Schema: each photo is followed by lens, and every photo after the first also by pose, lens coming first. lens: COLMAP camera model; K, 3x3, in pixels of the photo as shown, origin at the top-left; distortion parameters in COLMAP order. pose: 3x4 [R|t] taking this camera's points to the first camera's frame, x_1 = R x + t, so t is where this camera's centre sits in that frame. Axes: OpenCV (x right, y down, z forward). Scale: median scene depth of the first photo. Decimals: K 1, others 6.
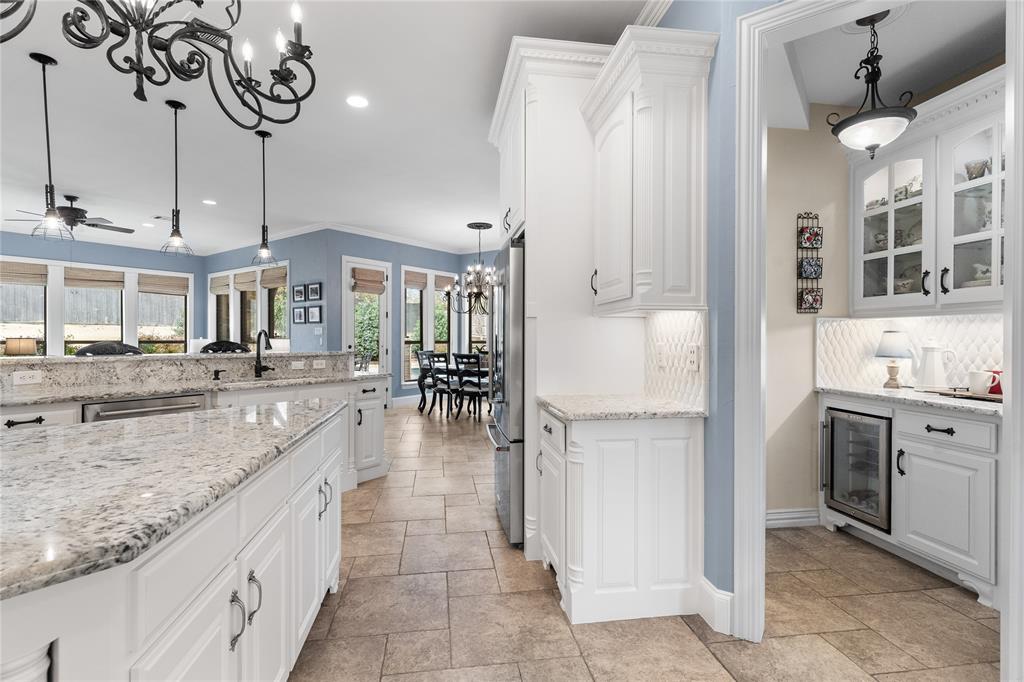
lens RADIAL K [[489.9, 0, 512.0], [0, 489.9, 341.3], [0, 0, 1]] dist [-0.000982, -0.000092]
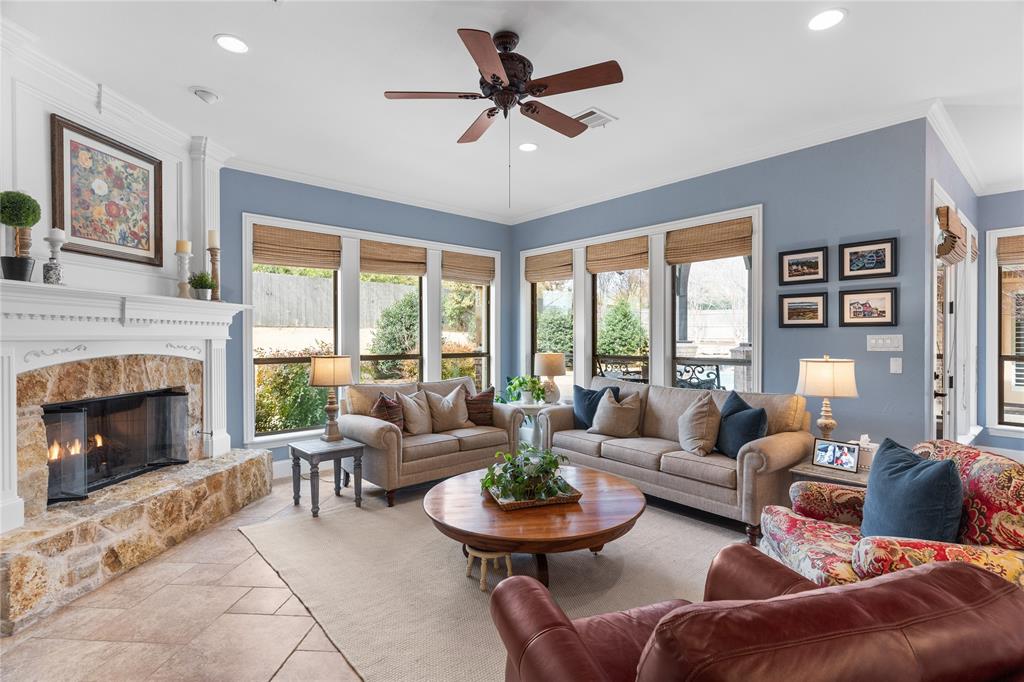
lens RADIAL K [[489.9, 0, 511.9], [0, 489.9, 341.6], [0, 0, 1]] dist [-0.000982, -0.000092]
pose [[0.977861, -0.001564, -0.209249, -0.604820], [0.002240, 0.999993, 0.002995, -0.022584], [0.209243, -0.003398, 0.977858, 0.434812]]
